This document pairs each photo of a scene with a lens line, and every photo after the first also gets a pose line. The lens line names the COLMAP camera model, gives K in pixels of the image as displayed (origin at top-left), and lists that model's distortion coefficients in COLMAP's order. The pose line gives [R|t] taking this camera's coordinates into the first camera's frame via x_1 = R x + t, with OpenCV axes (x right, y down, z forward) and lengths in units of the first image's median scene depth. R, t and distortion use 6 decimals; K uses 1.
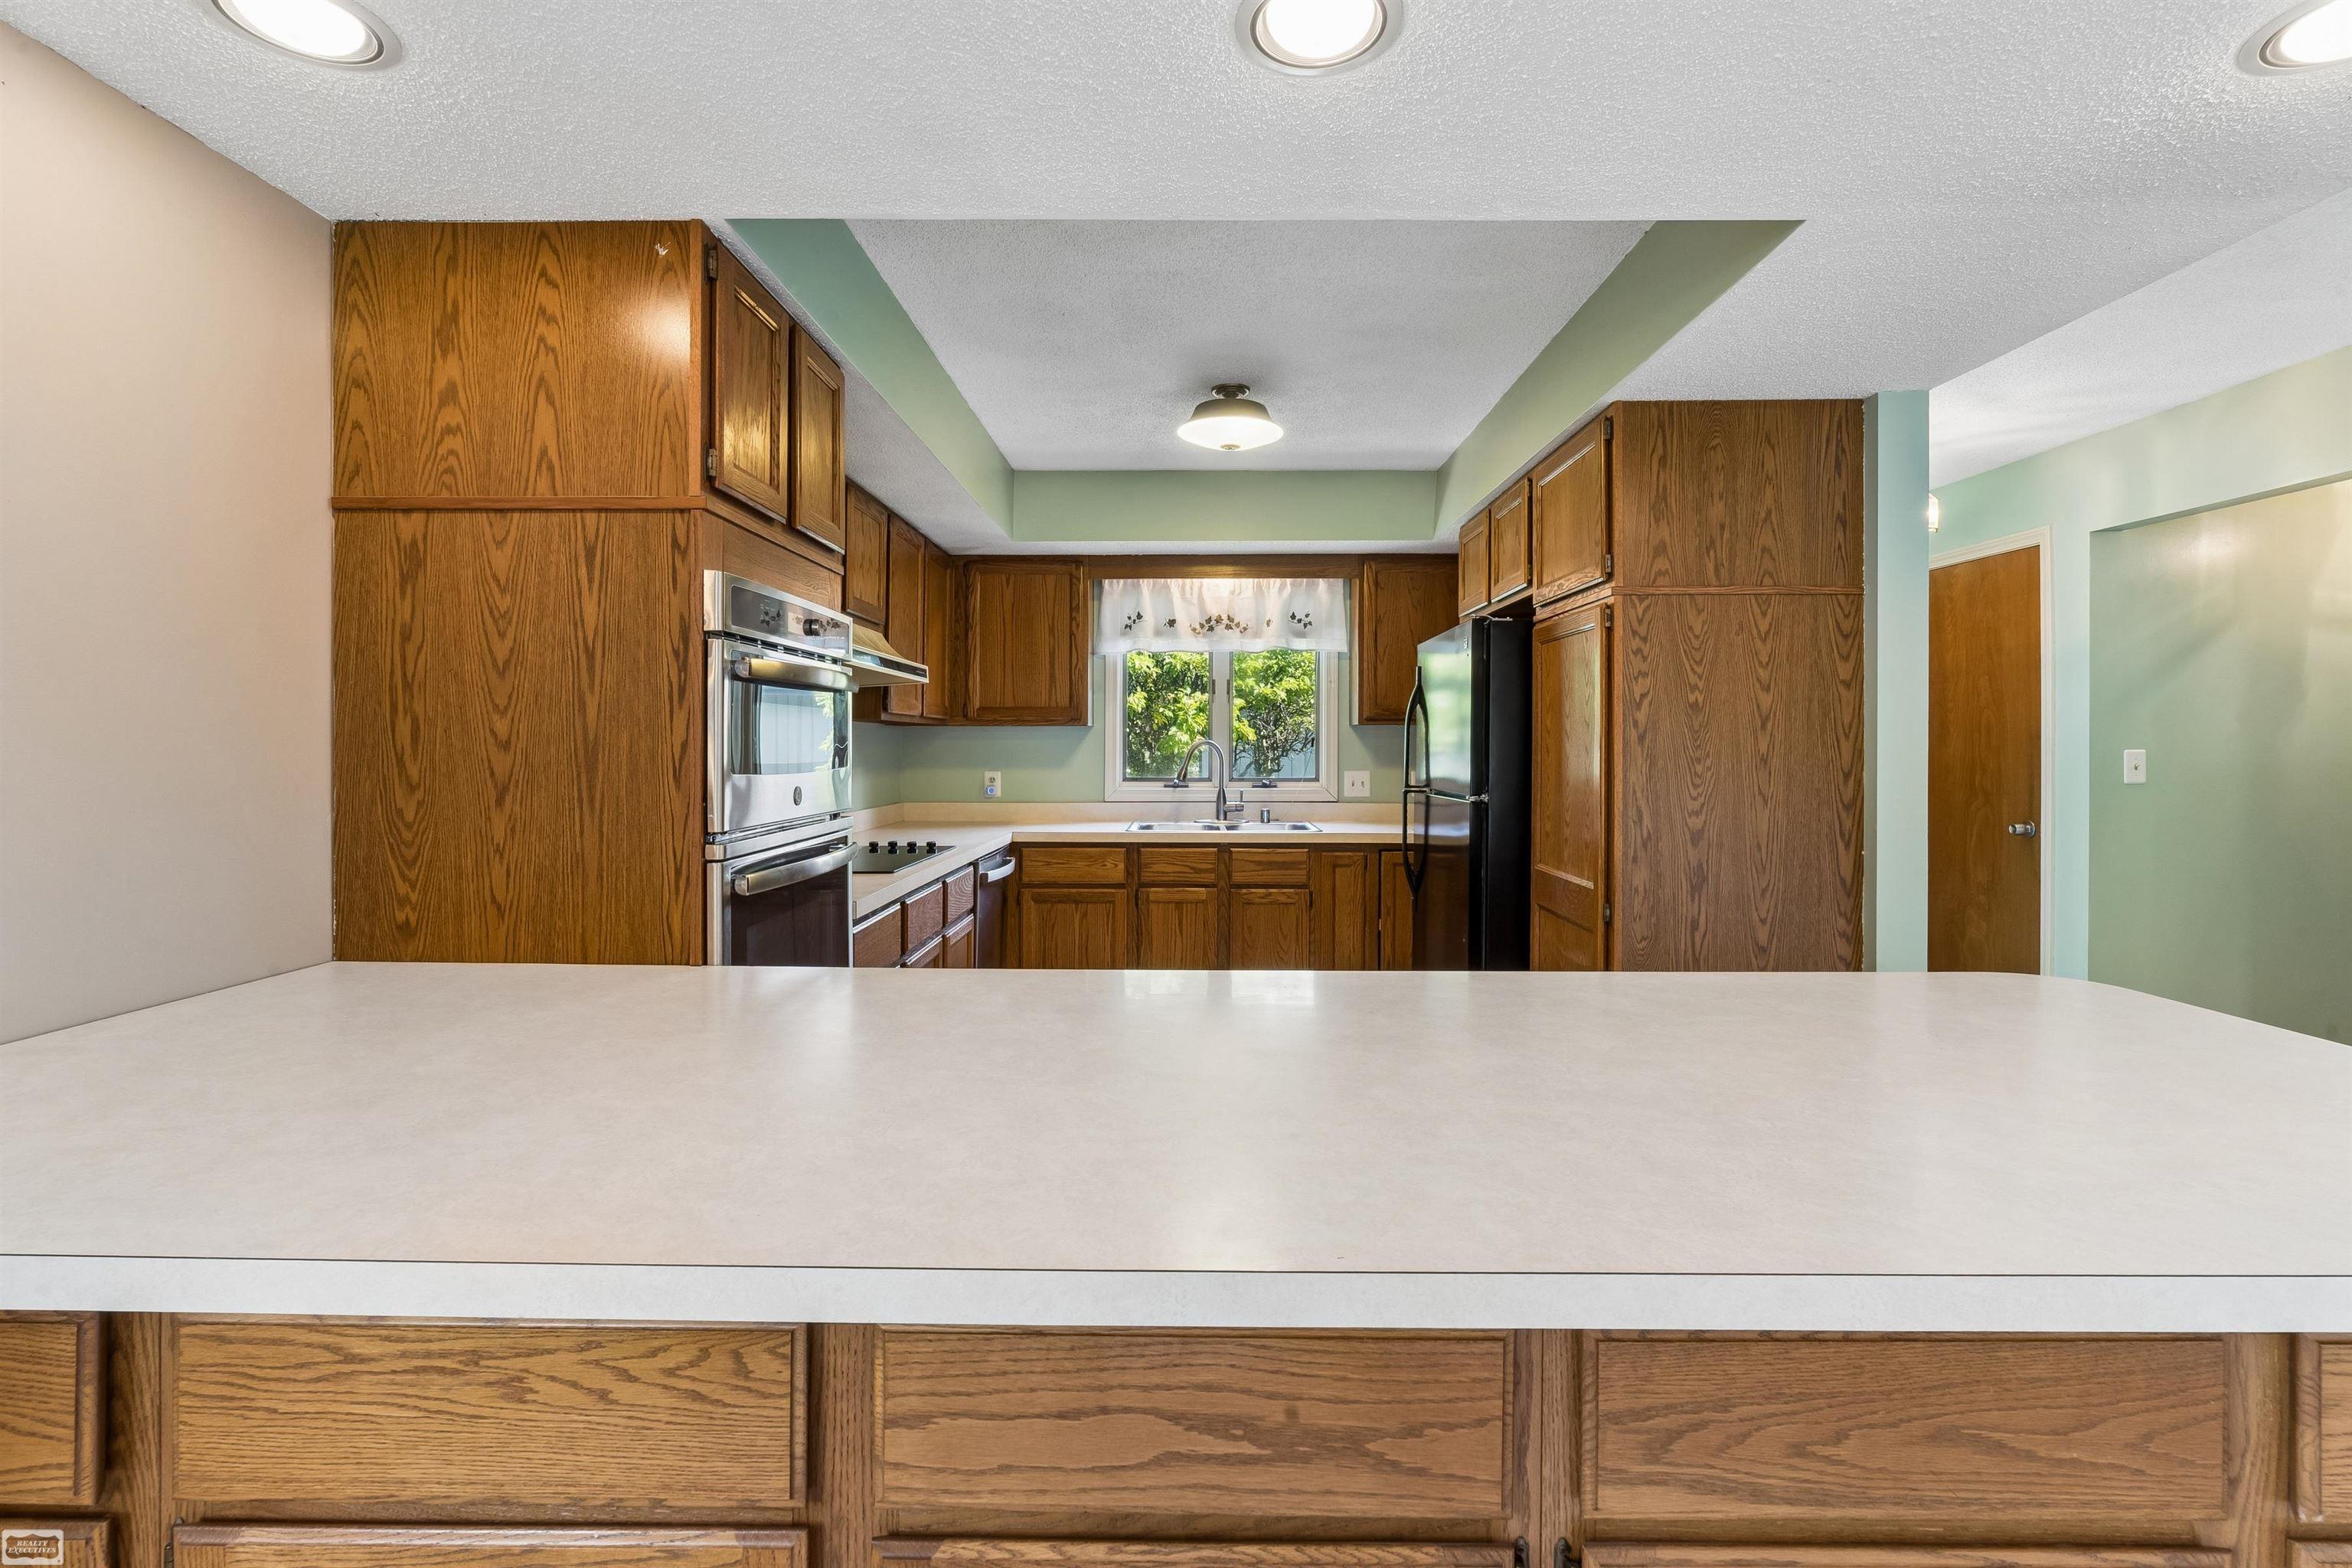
lens RADIAL K [[1062.5, 0, 1183.3], [0, 1062.5, 752.9], [0, 0, 1]] dist [-0.007323, 0.003033]
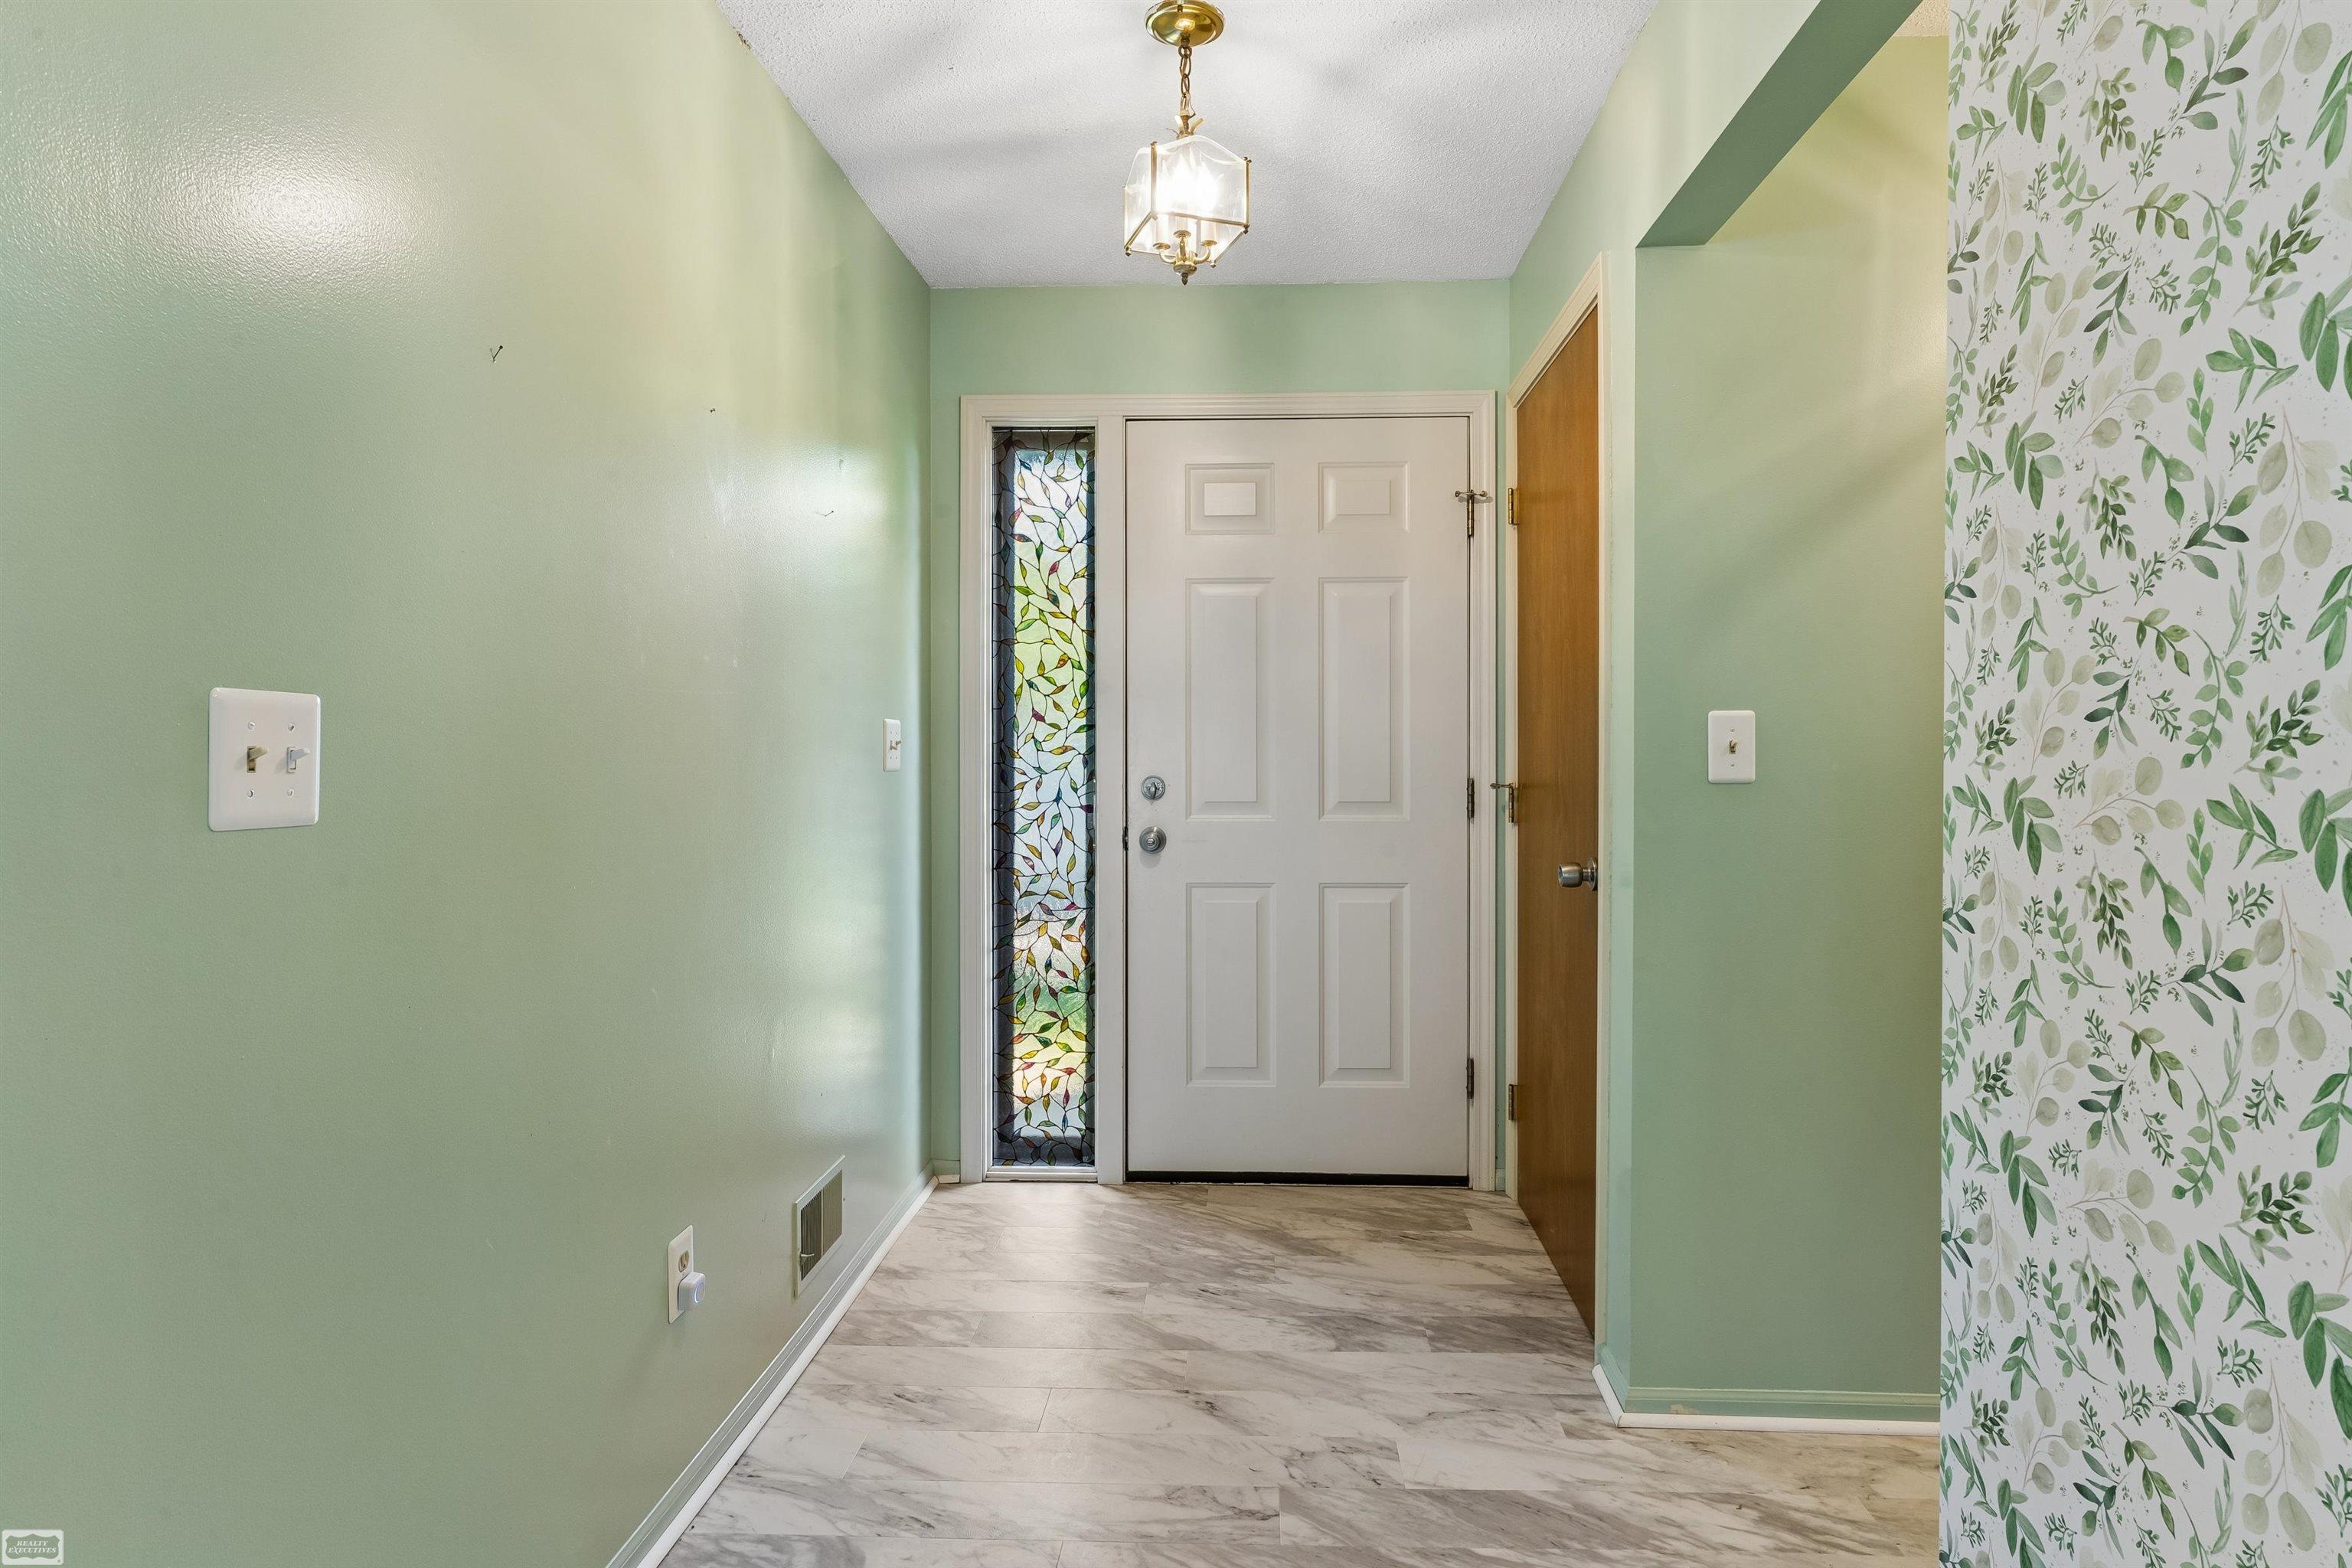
lens RADIAL K [[1245.7, 0, 1182.0], [0, 1245.7, 764.9], [0, 0, 1]] dist [-0.036914, 0.000049]
pose [[0.998851, 0.001120, -0.047917, 0.800879], [-0.000672, 0.999956, 0.009377, 0.019064], [0.047926, -0.009334, 0.998807, 0.521236]]
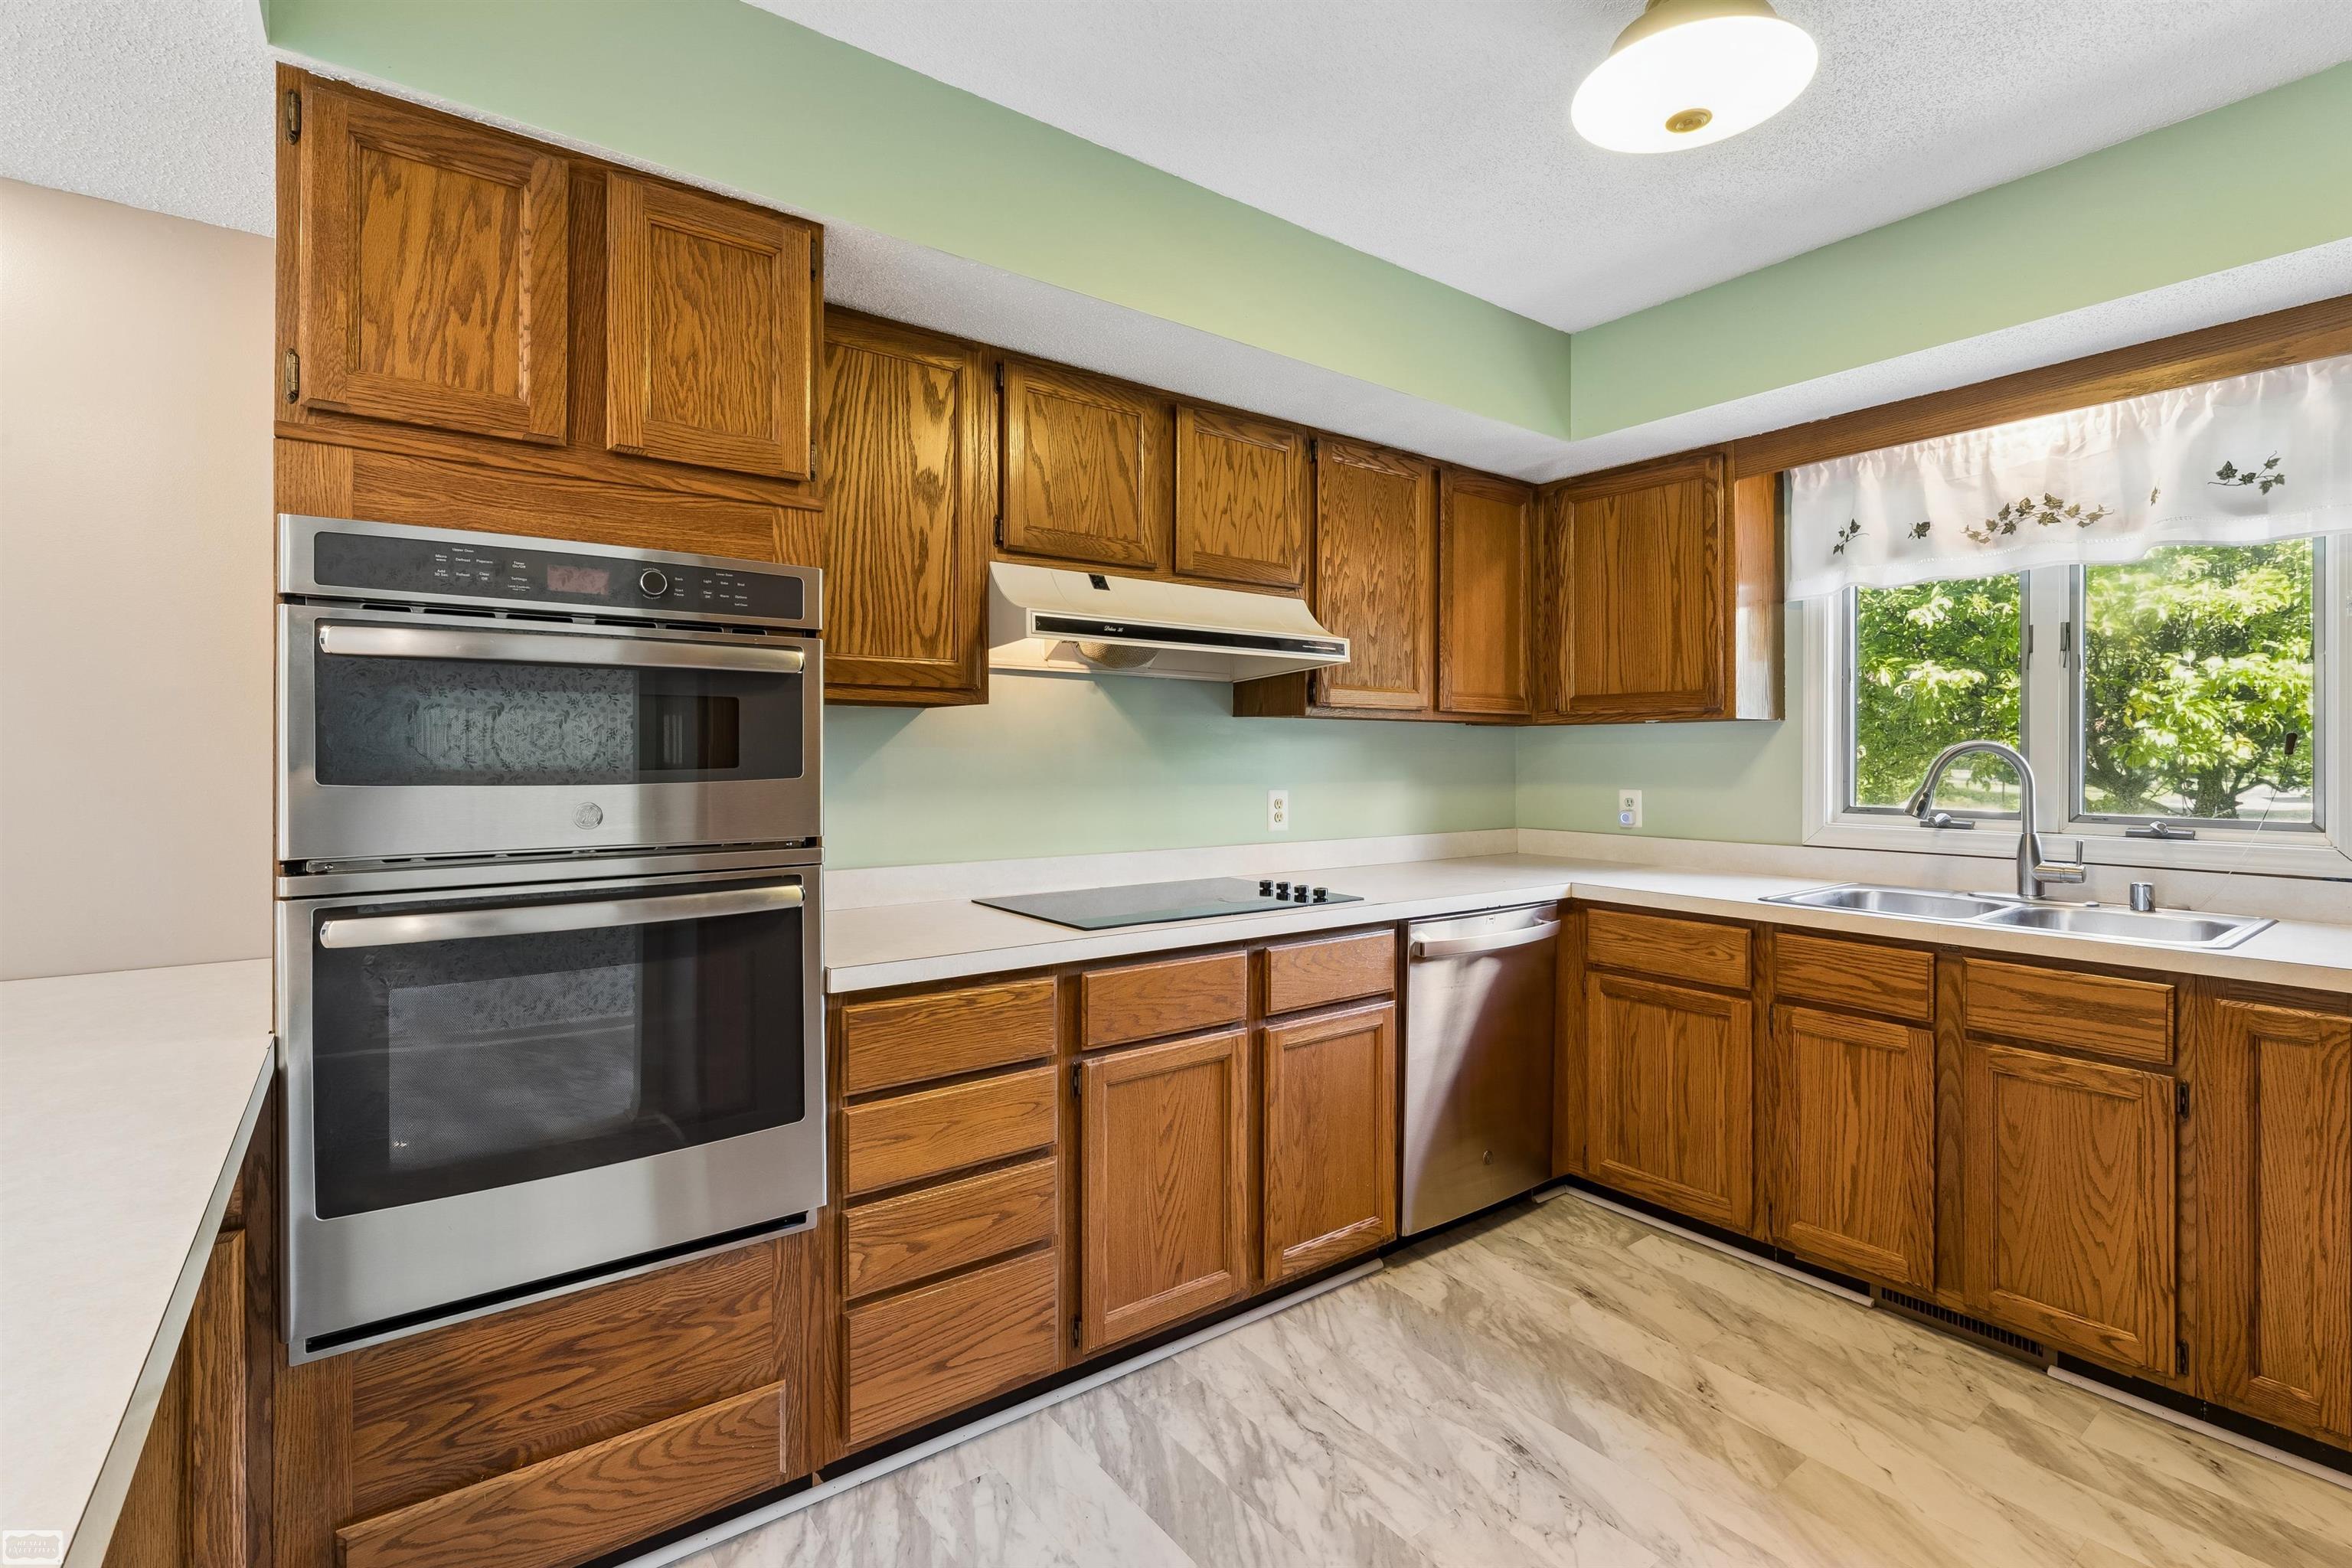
lens RADIAL K [[1062.5, 0, 1186.7], [0, 1062.5, 746.9], [0, 0, 1]] dist [-0.007323, 0.003033]
pose [[0.609962, -0.006429, -0.792405, 0.290140], [-0.005784, 0.999904, -0.012566, -0.000208], [0.792410, 0.012248, 0.609866, 0.547673]]
